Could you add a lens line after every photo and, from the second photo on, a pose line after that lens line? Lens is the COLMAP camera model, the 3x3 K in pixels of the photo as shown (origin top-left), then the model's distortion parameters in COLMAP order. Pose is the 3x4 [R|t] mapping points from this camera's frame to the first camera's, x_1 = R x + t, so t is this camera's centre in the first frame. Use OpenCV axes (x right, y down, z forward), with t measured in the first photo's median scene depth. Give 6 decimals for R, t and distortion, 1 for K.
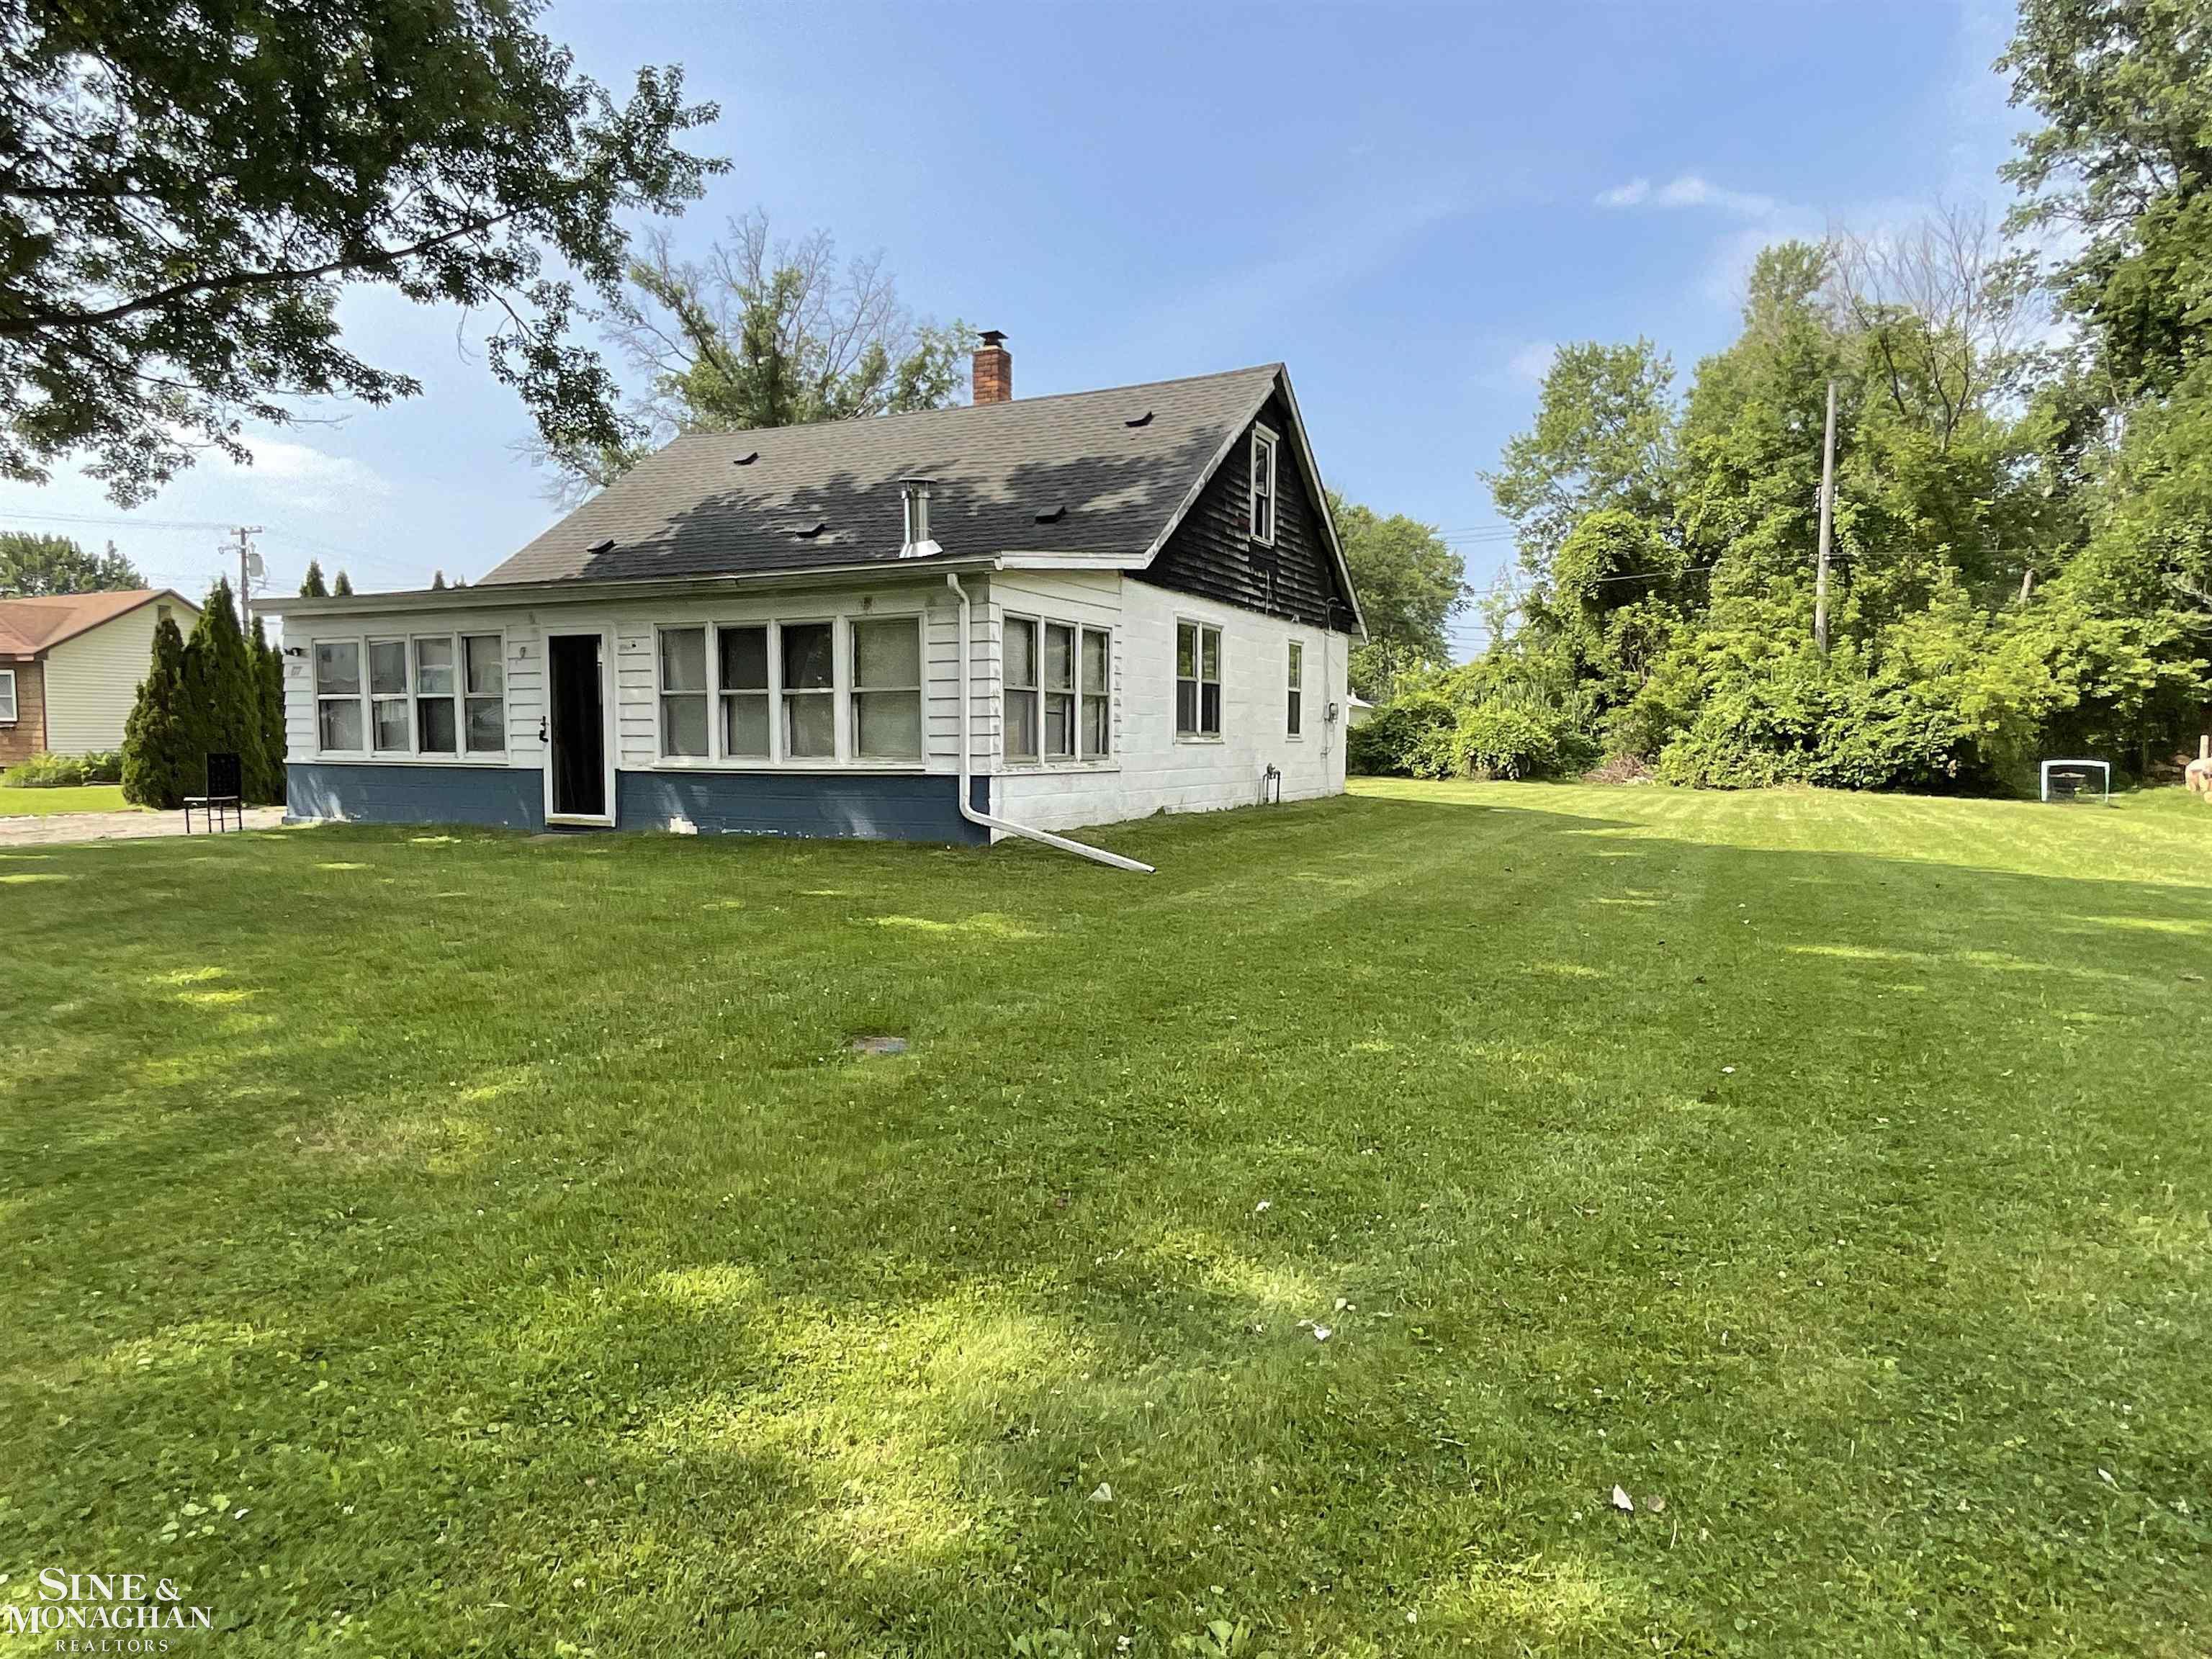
lens RADIAL K [[1336.5, 0, 1106.1], [0, 1336.5, 832.2], [0, 0, 1]] dist [-0.017295, 0.016262]
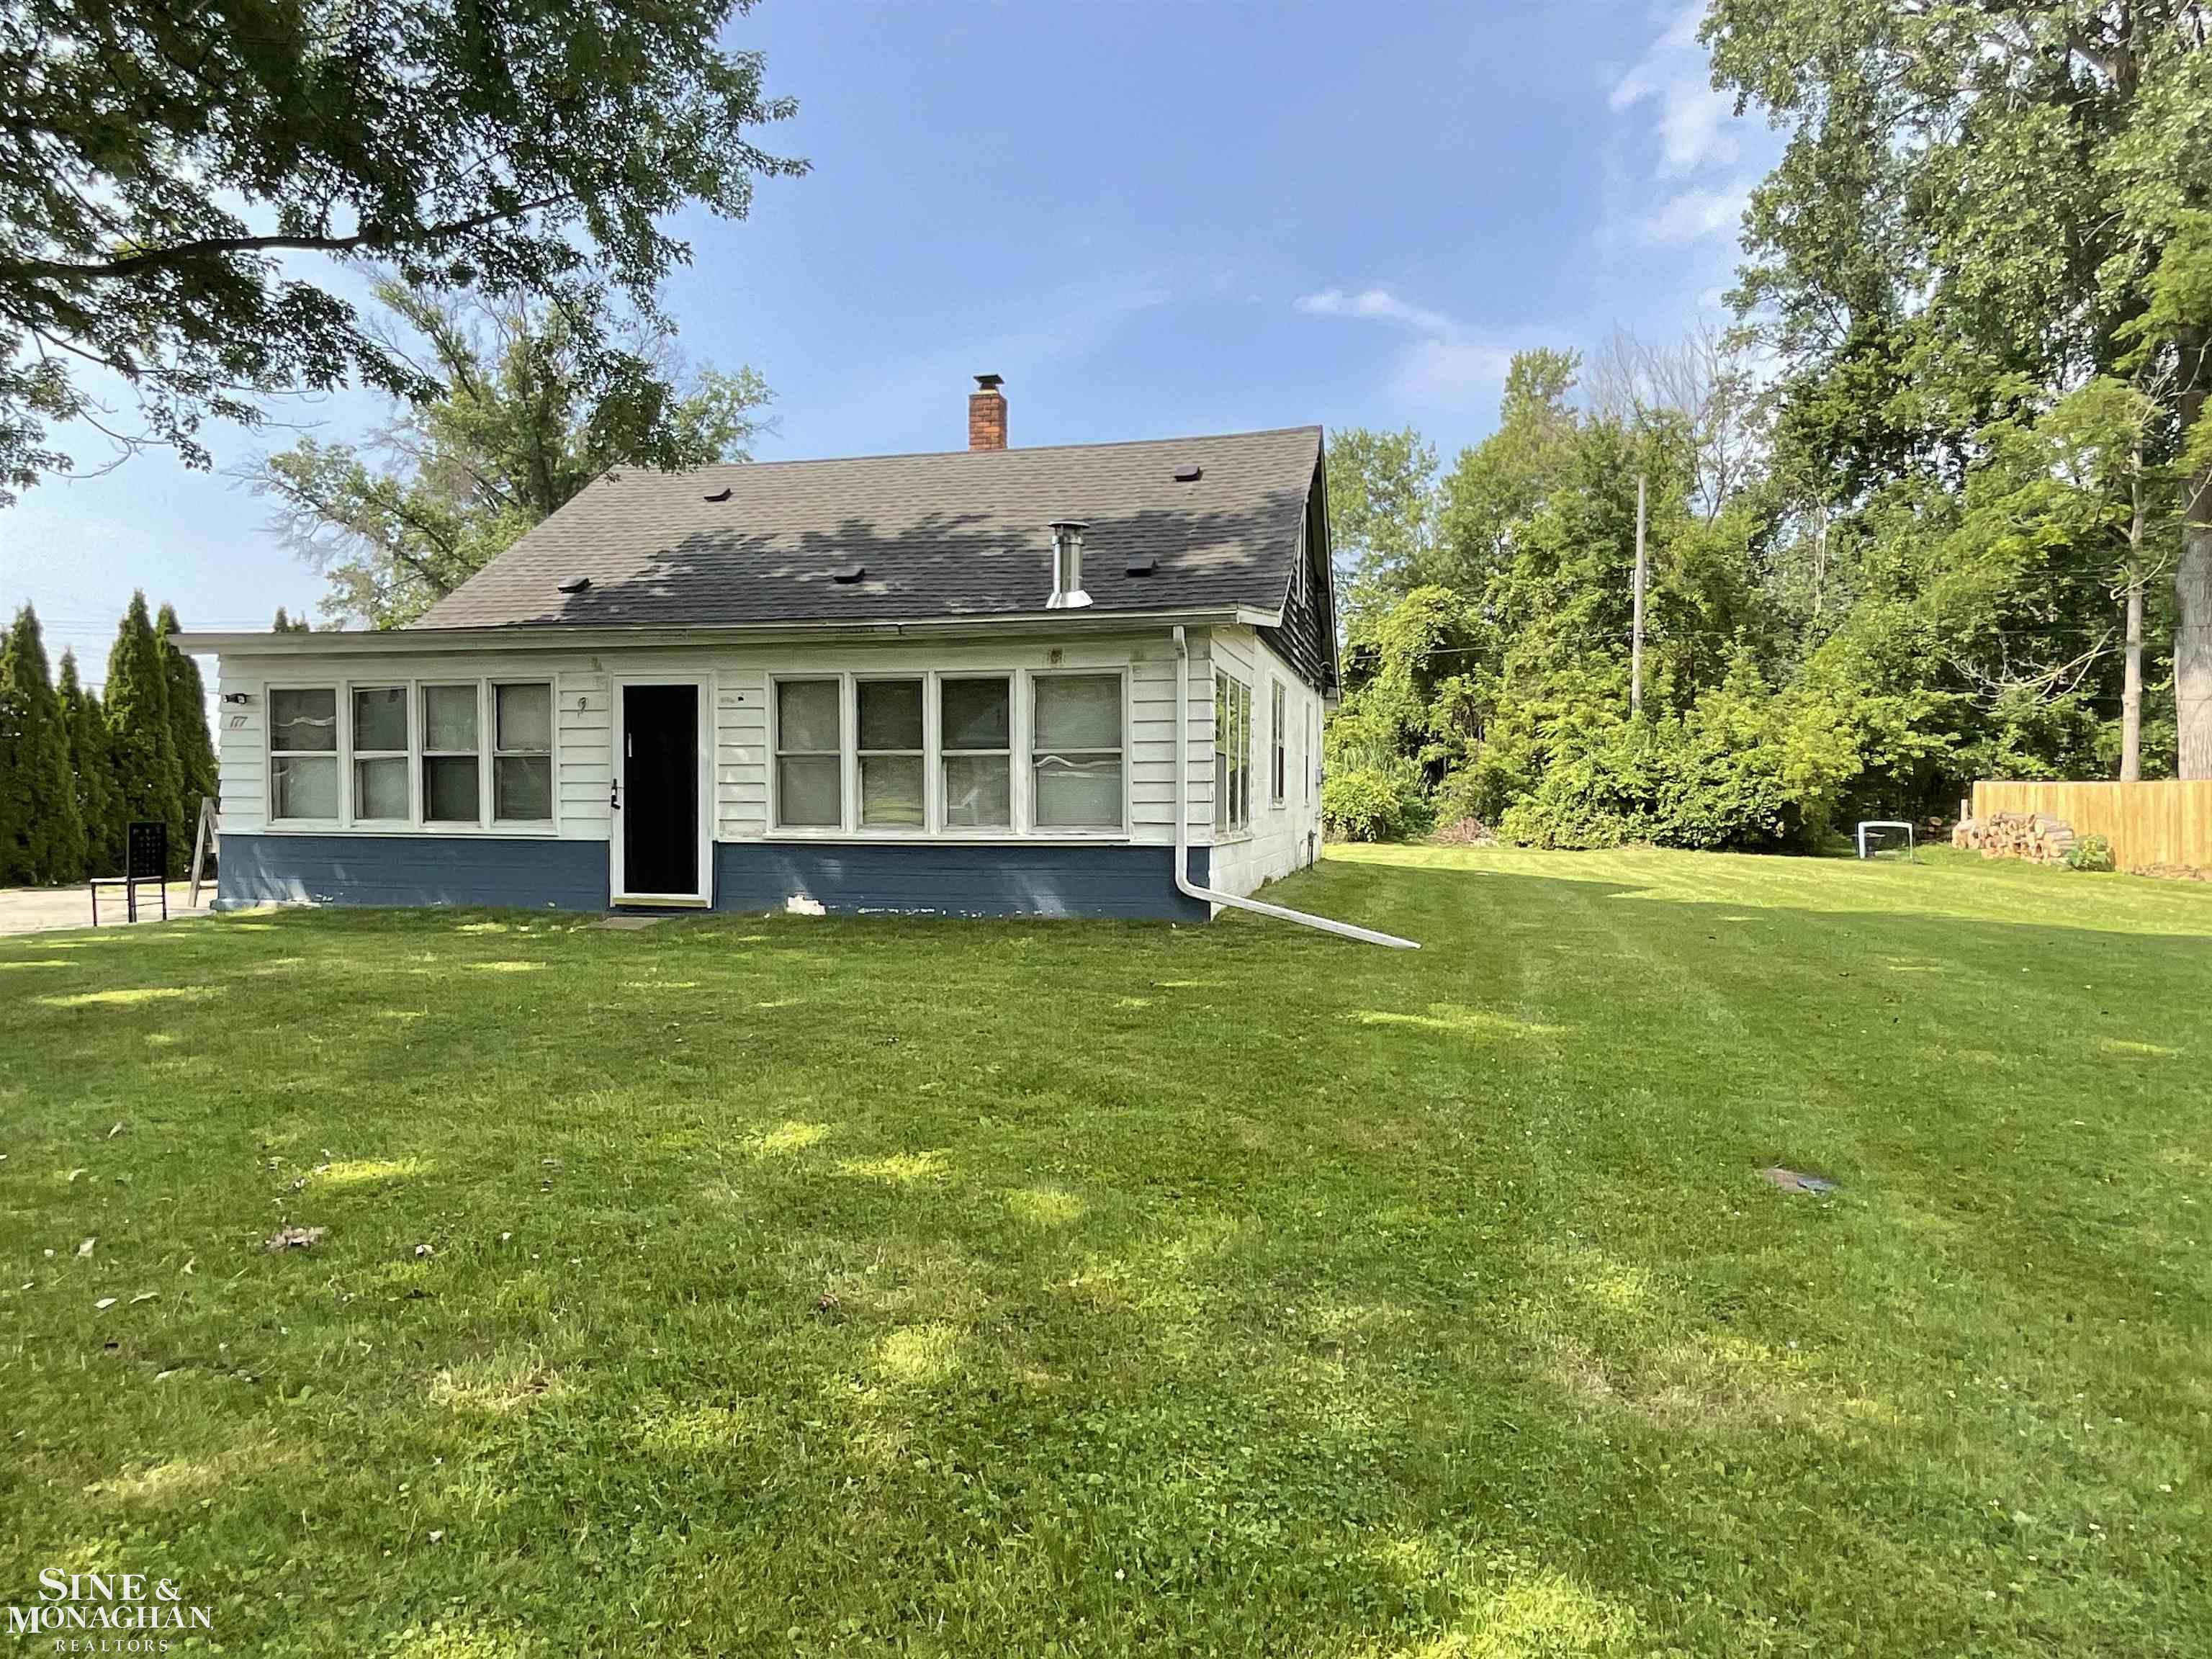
lens RADIAL K [[1329.7, 0, 1100.2], [0, 1329.7, 835.9], [0, 0, 1]] dist [0.000127, -0.001486]
pose [[0.977124, -0.005333, 0.212602, -0.223730], [0.014522, 0.999025, -0.041683, -0.007966], [-0.212173, 0.043817, 0.976249, 0.078543]]
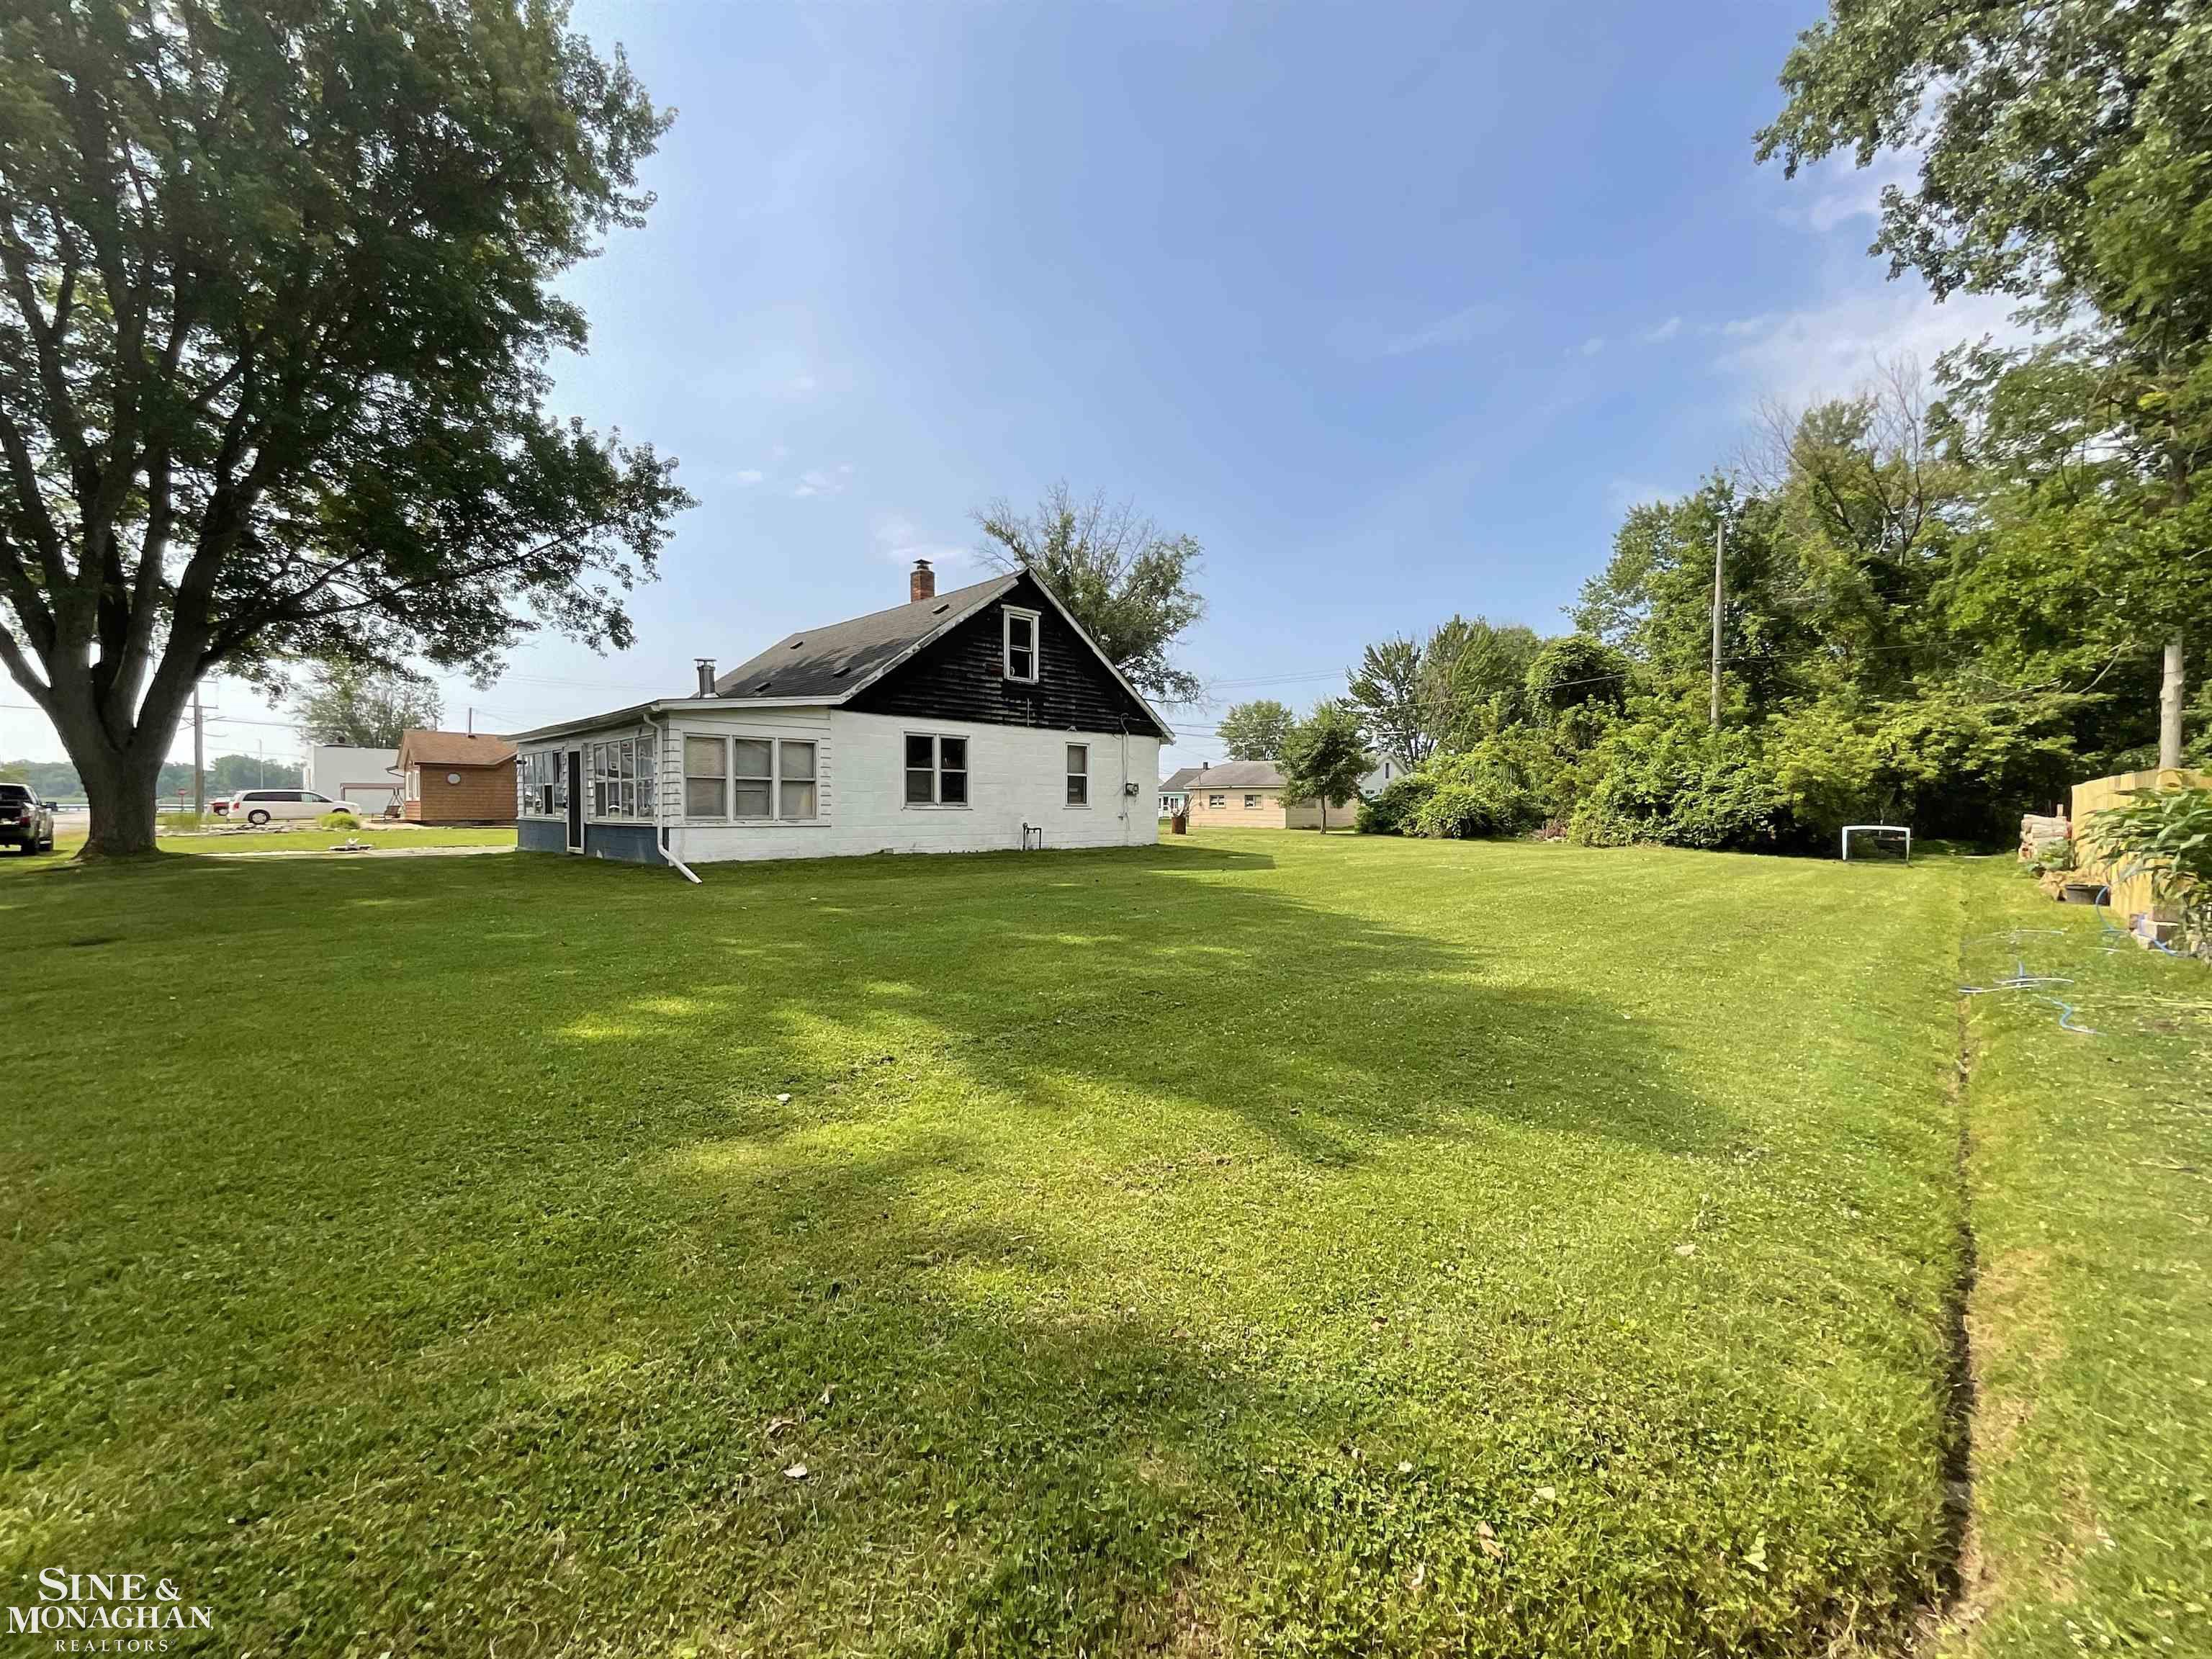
lens RADIAL K [[903.3, 0, 1106.0], [0, 903.3, 829.5], [0, 0, 1]] dist [-0.002932, -0.000933]
pose [[0.940338, 0.008145, -0.340144, 0.541550], [-0.024072, 0.998801, -0.042629, -0.001716], [0.339389, 0.048274, 0.939407, 0.050896]]
